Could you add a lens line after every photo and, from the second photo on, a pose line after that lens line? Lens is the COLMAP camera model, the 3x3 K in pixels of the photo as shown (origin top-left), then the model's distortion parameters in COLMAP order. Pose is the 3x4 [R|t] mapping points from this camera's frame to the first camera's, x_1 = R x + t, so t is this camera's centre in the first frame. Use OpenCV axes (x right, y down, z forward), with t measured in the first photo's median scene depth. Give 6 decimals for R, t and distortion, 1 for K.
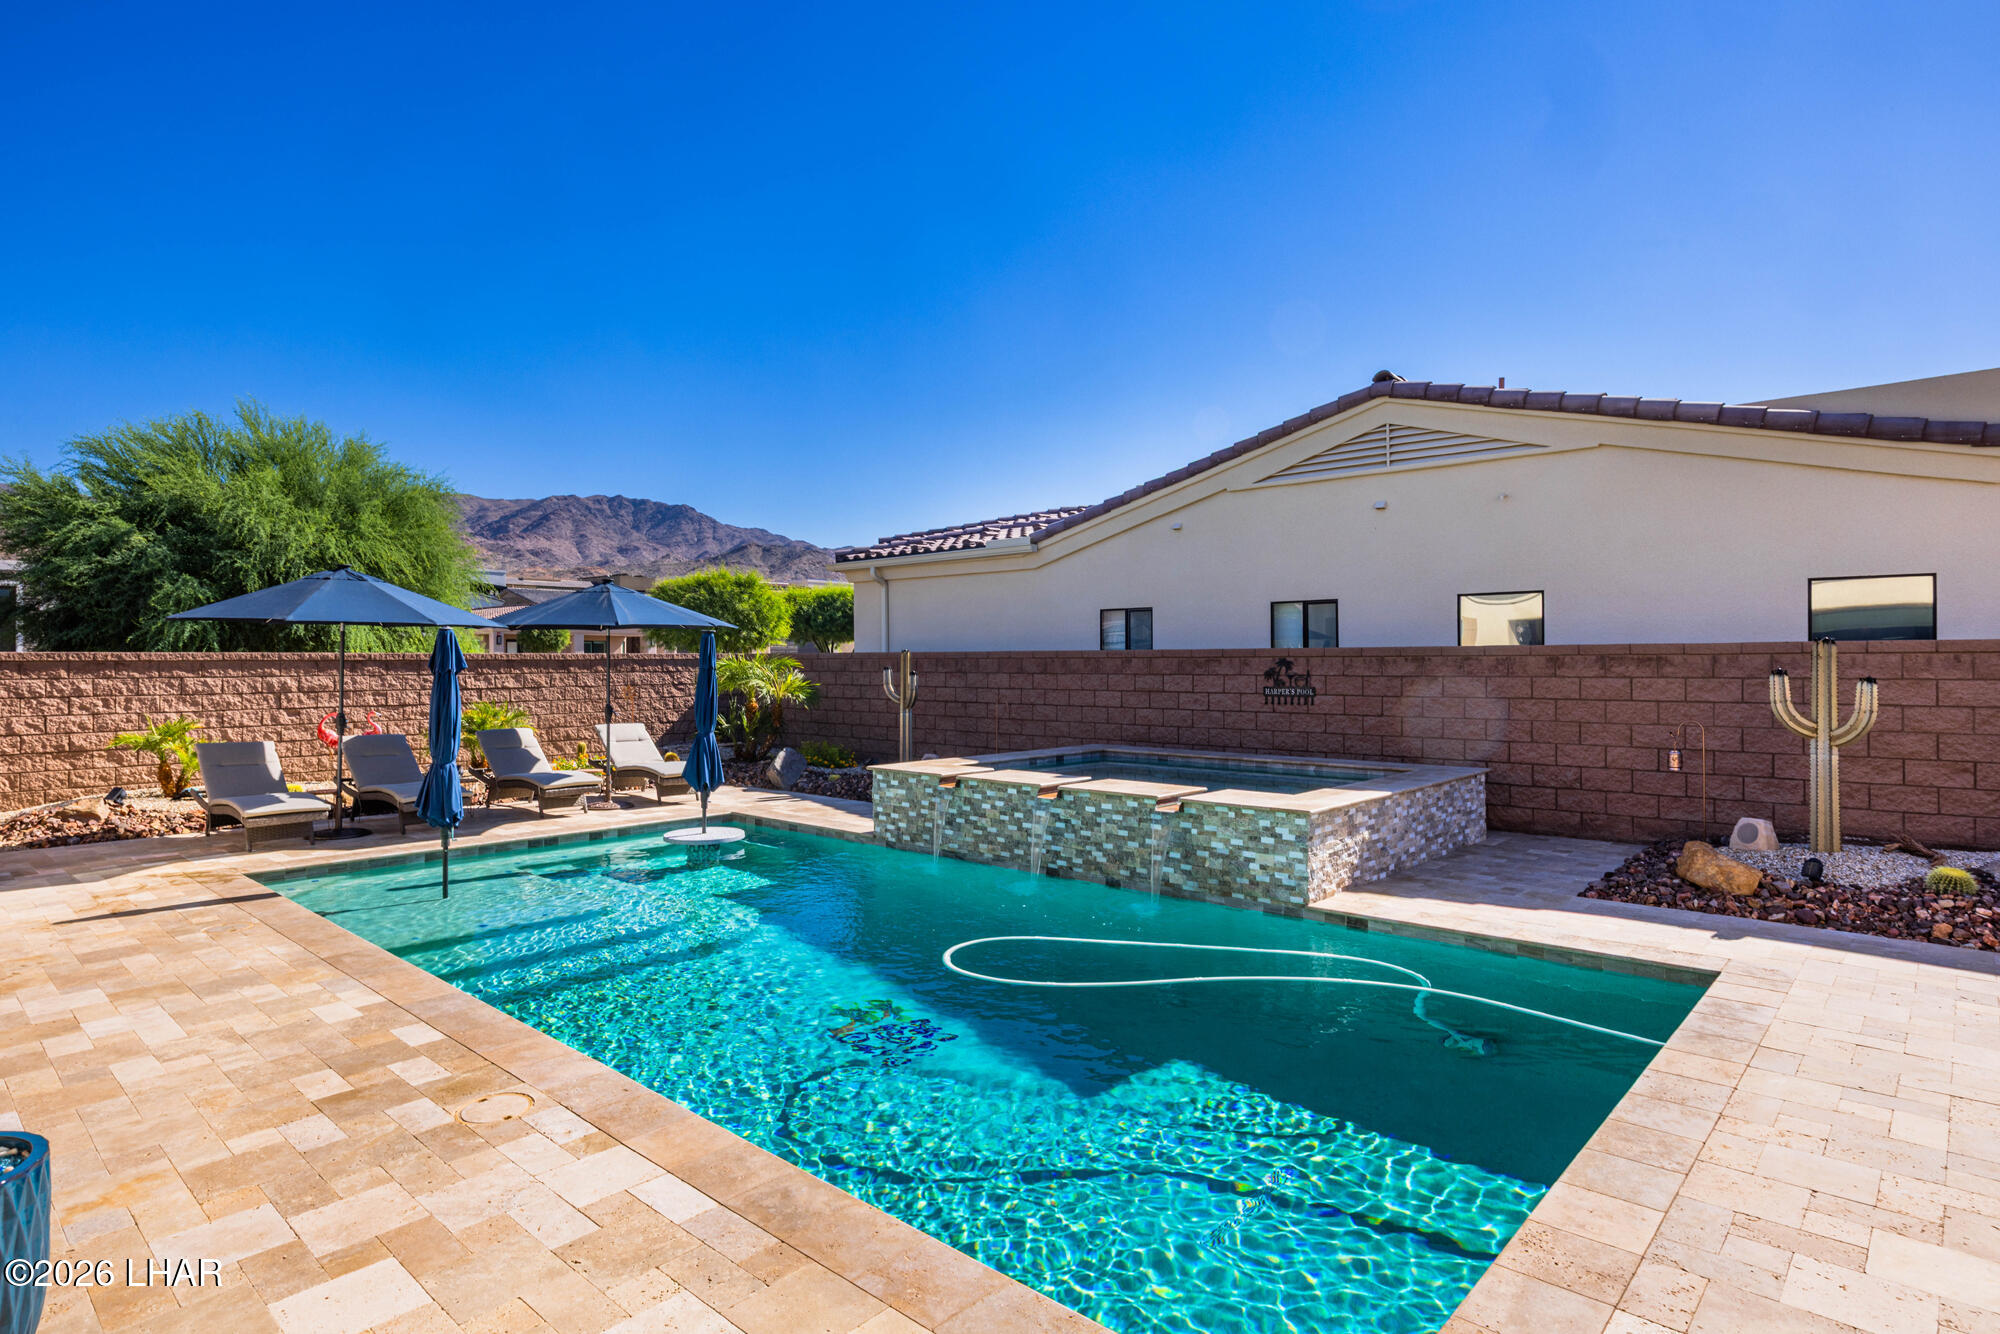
lens RADIAL K [[1069.5, 0, 996.8], [0, 1069.5, 659.6], [0, 0, 1]] dist [-0.003647, -0.002096]
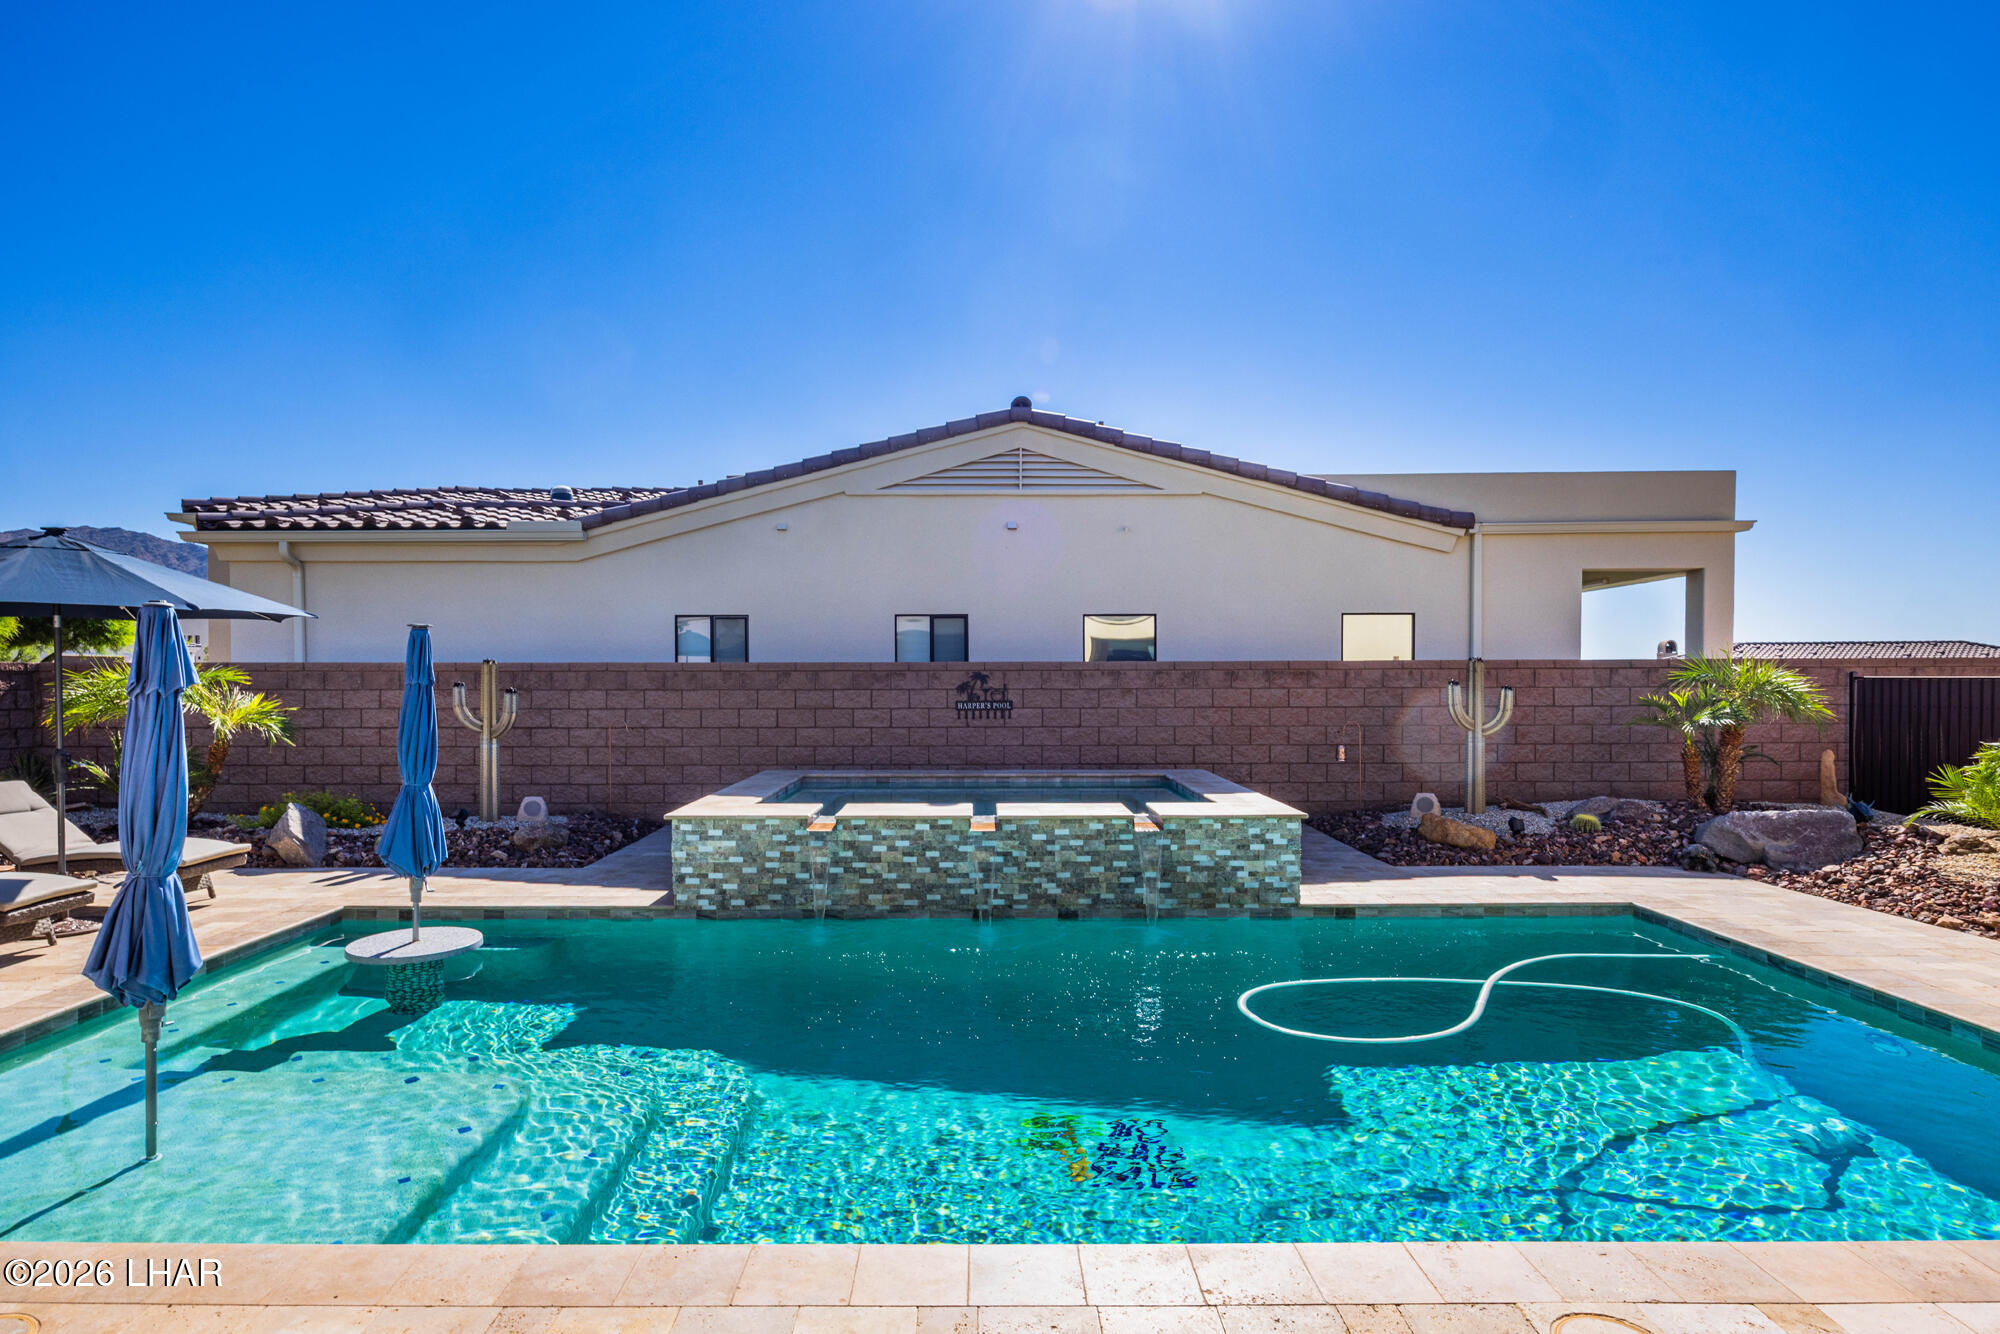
lens RADIAL K [[1069.5, 0, 983.5], [0, 1069.5, 703.0], [0, 0, 1]] dist [-0.003647, -0.002096]
pose [[0.736612, -0.014786, 0.676154, -0.476393], [-0.000720, 0.999743, 0.022647, 0.005995], [-0.676316, -0.017169, 0.736412, 0.320943]]
